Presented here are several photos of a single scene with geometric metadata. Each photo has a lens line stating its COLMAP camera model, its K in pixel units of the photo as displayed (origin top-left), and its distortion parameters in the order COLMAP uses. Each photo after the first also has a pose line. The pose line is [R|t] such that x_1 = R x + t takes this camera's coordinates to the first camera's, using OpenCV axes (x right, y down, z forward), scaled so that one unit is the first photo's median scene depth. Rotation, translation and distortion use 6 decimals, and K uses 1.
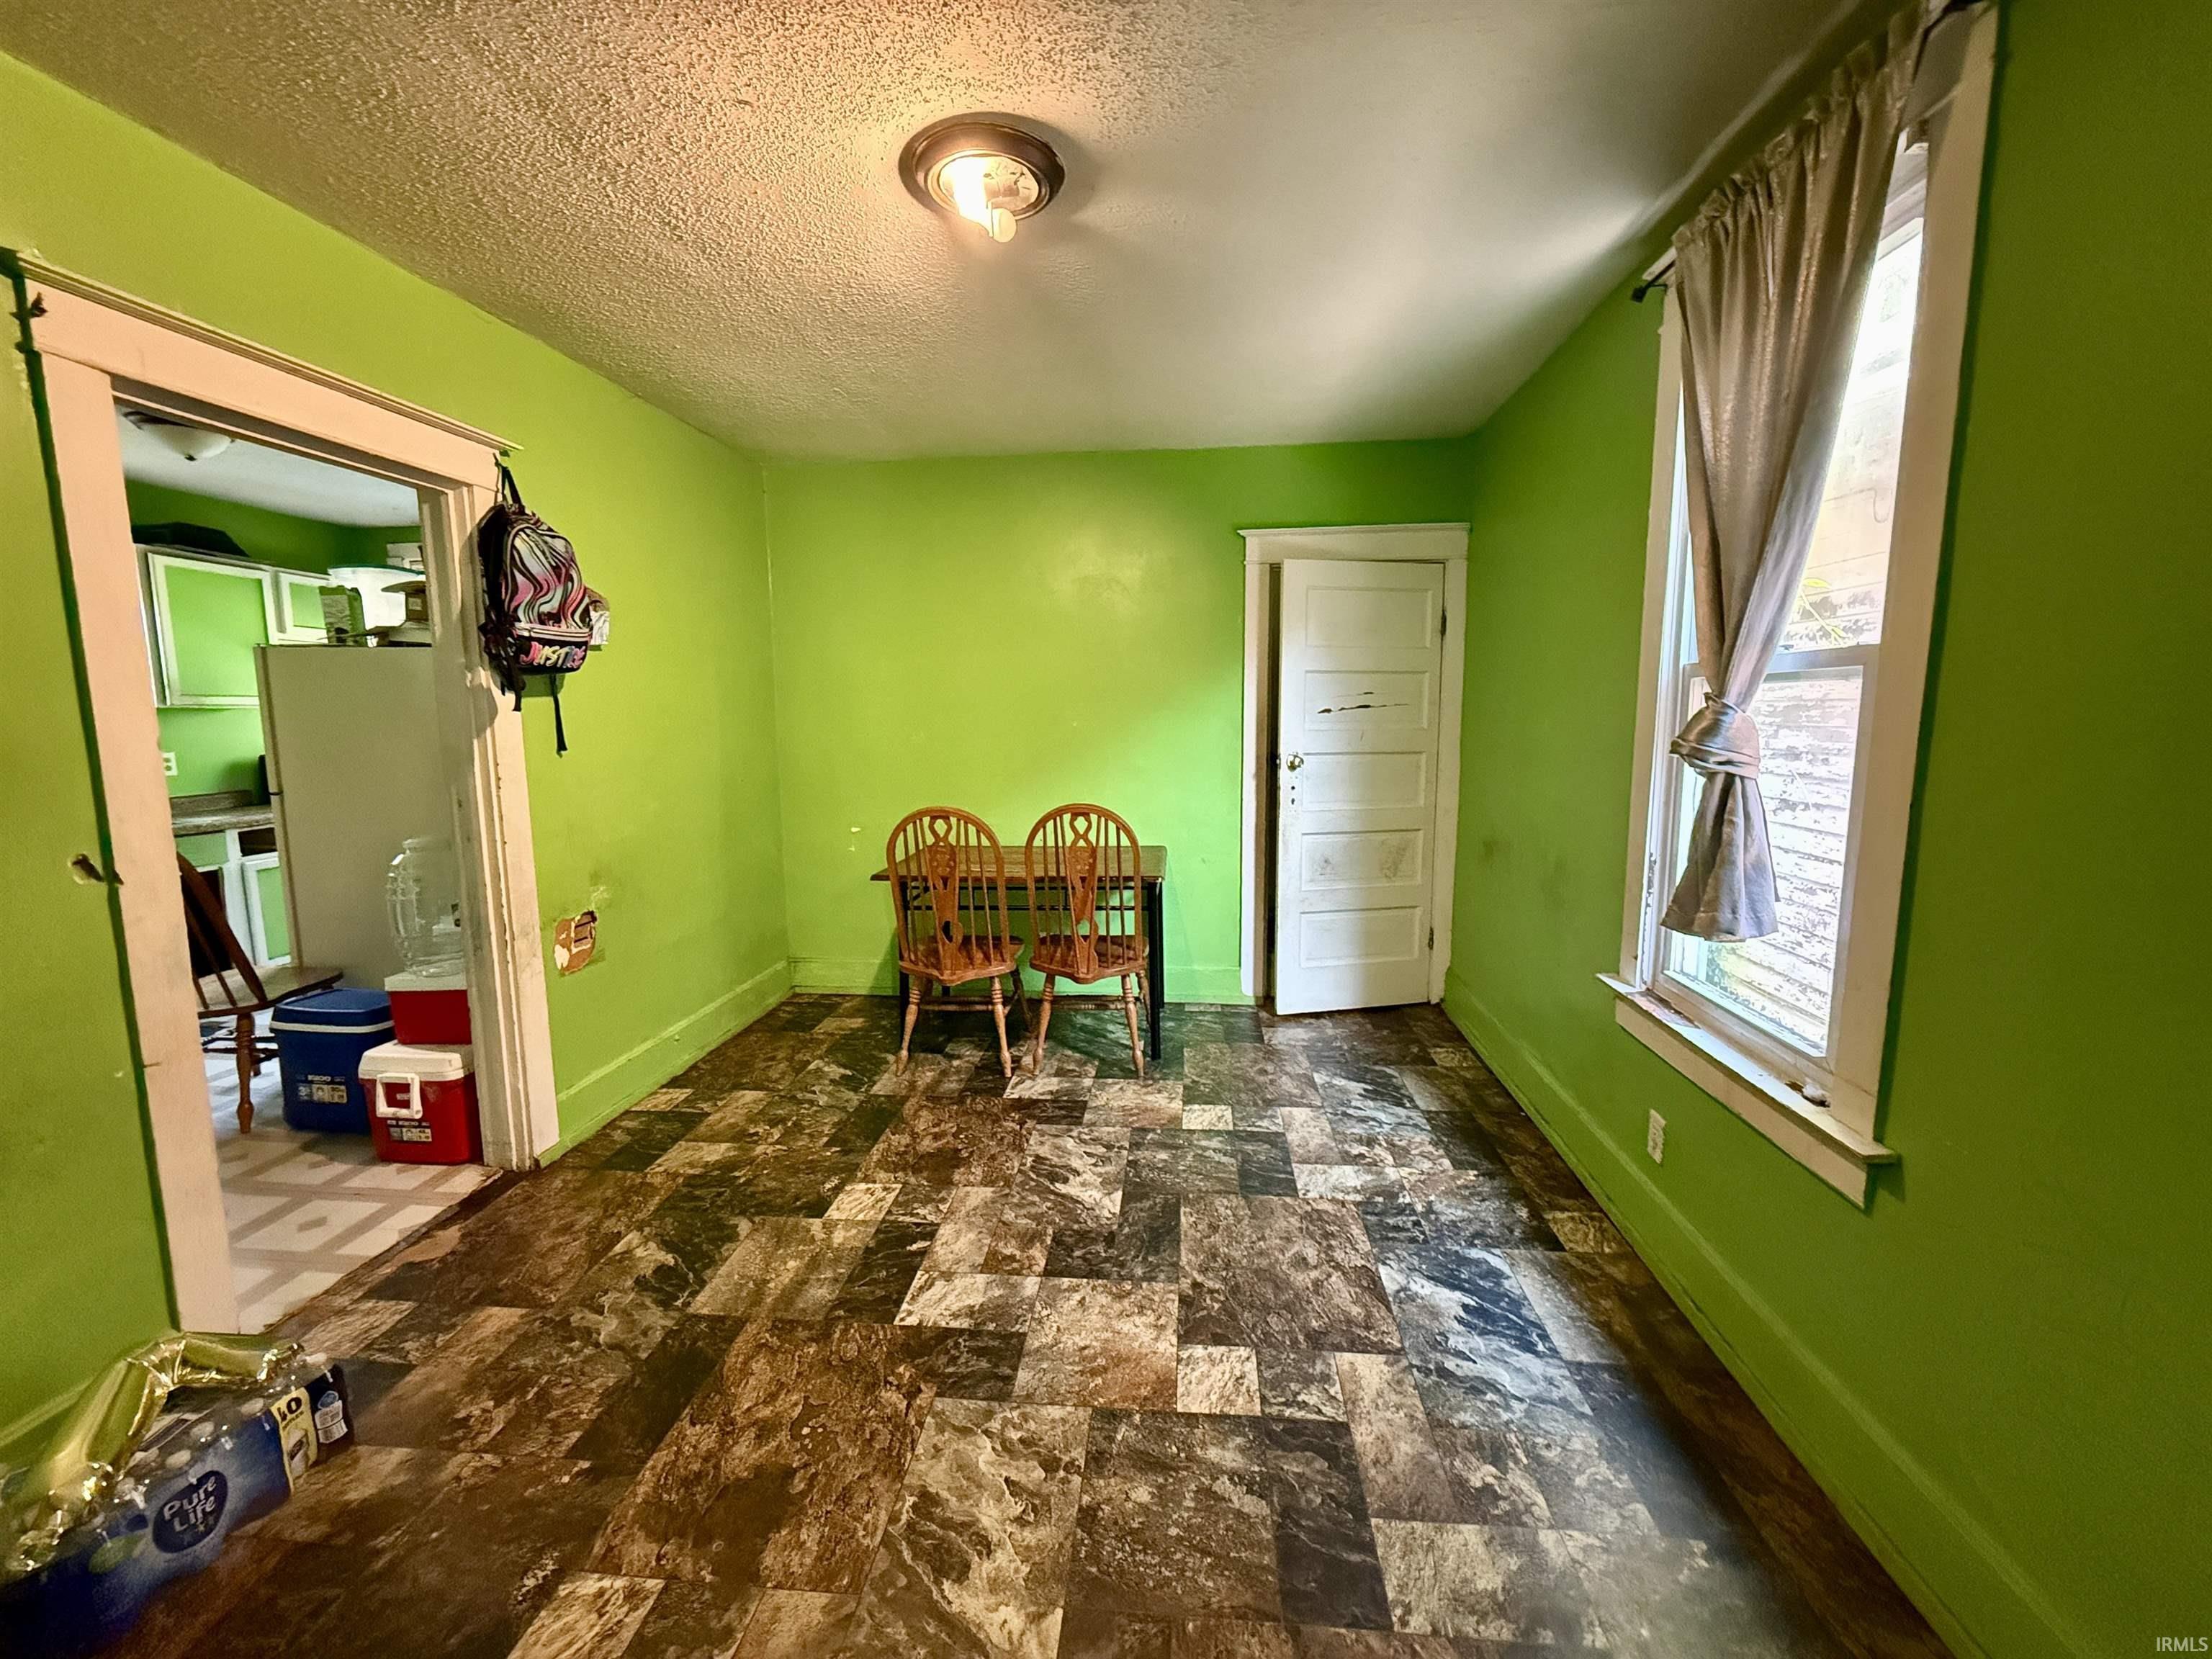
lens RADIAL K [[881.5, 0, 1106.6], [0, 881.5, 823.4], [0, 0, 1]] dist [-0.000137, 0.000004]
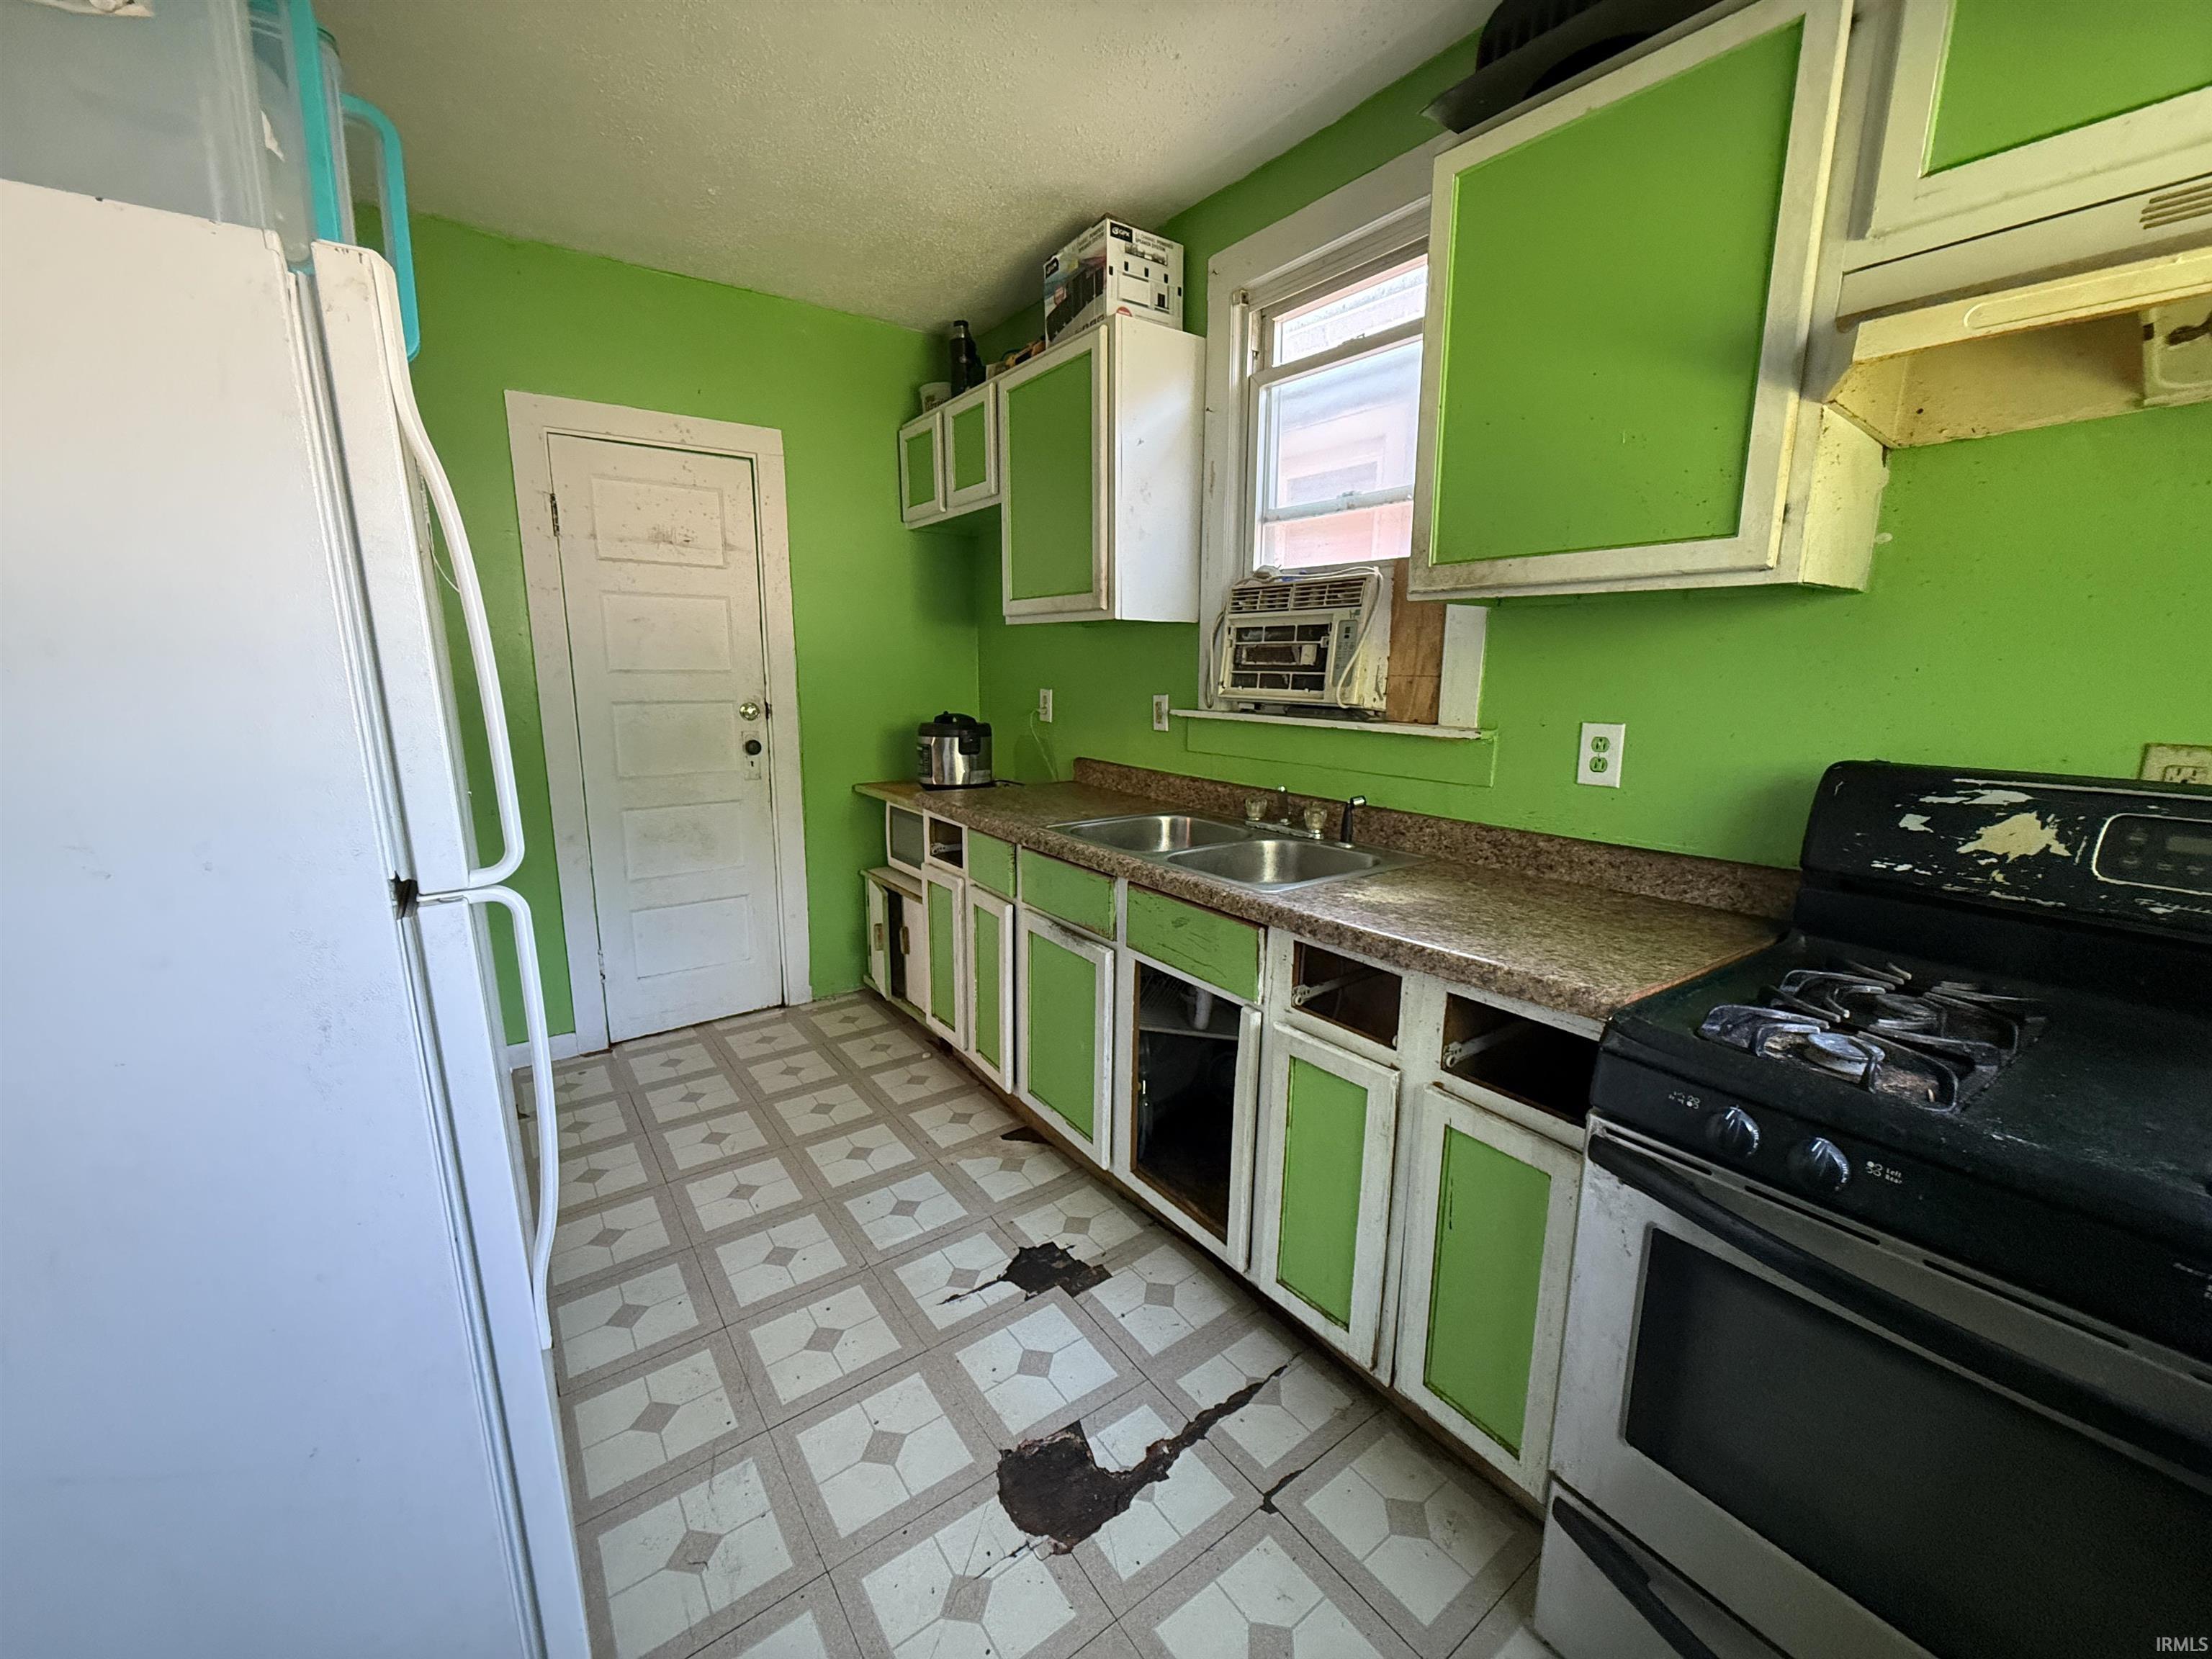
lens RADIAL K [[881.5, 0, 1116.3], [0, 881.5, 832.5], [0, 0, 1]] dist [-0.000137, 0.000004]
pose [[-0.740395, 0.144167, -0.656530, -0.660286], [-0.076821, 0.952180, 0.295722, -0.130900], [0.667768, 0.269387, -0.693914, 1.131477]]
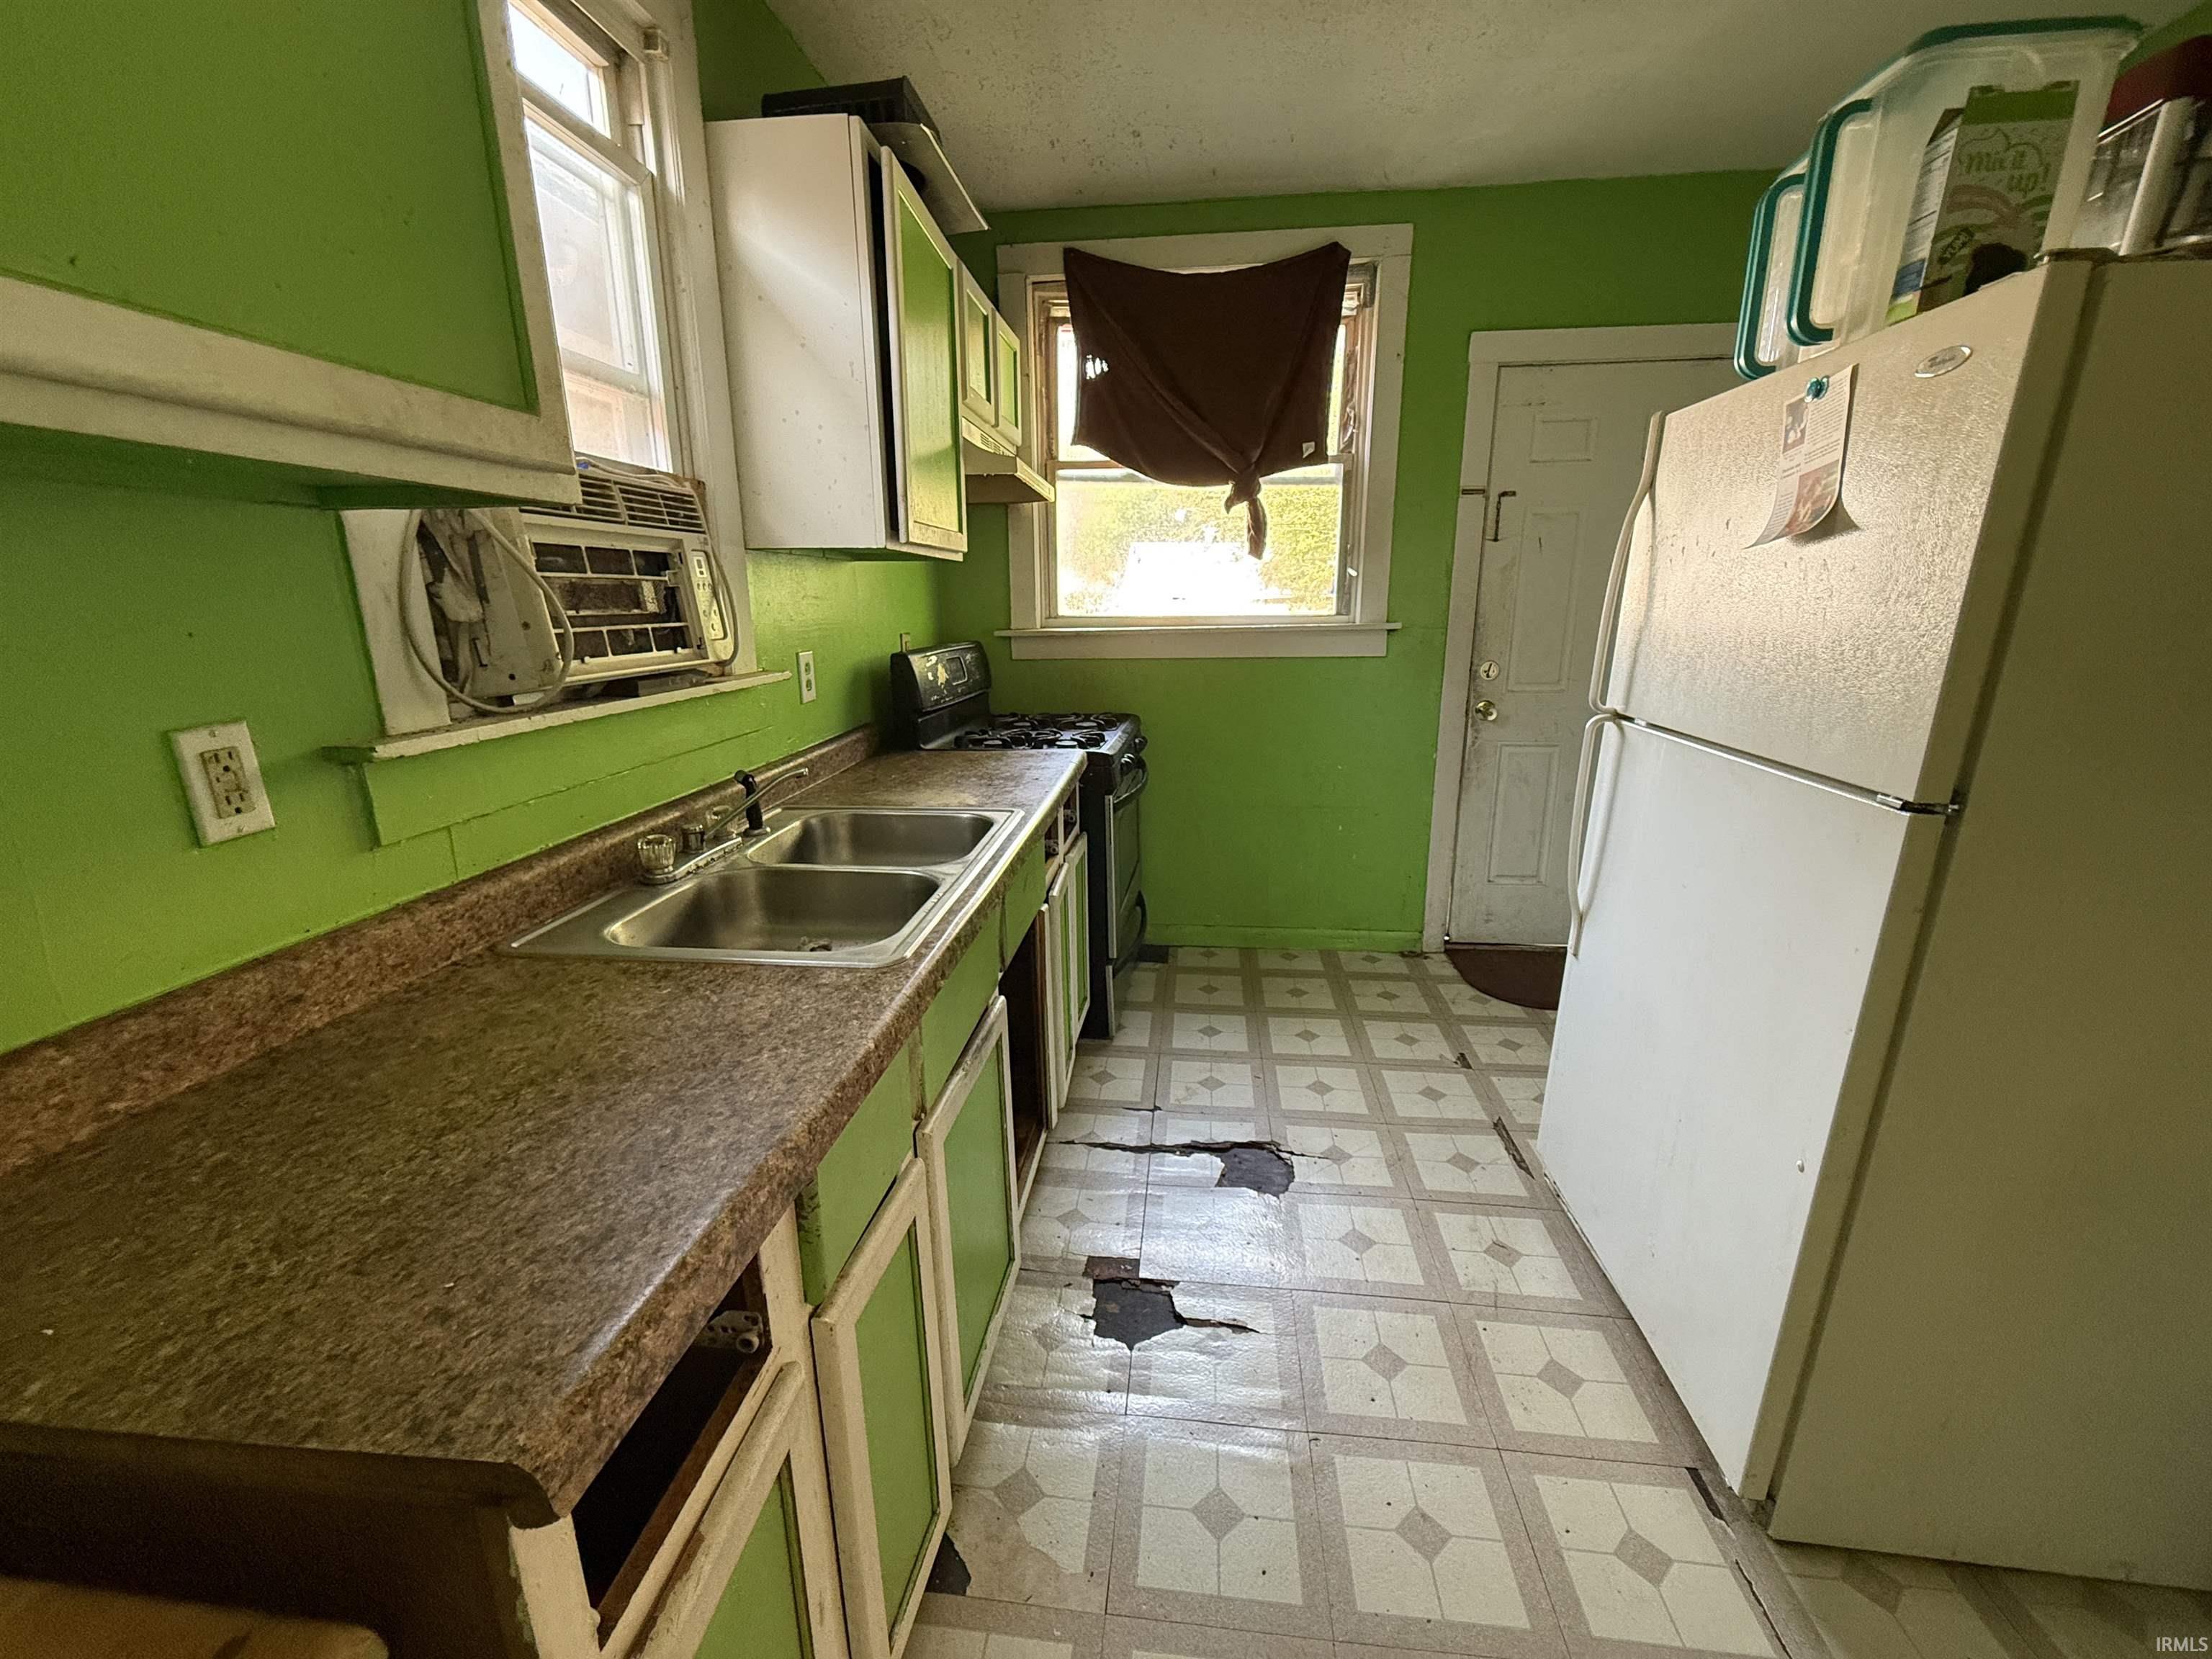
lens RADIAL K [[881.5, 0, 1111.6], [0, 881.5, 834.4], [0, 0, 1]] dist [-0.000137, 0.000004]
pose [[0.999967, 0.008149, -0.000679, -0.899098], [-0.007981, 0.990649, 0.136203, -0.048924], [0.001782, -0.136193, 0.990681, 0.513703]]
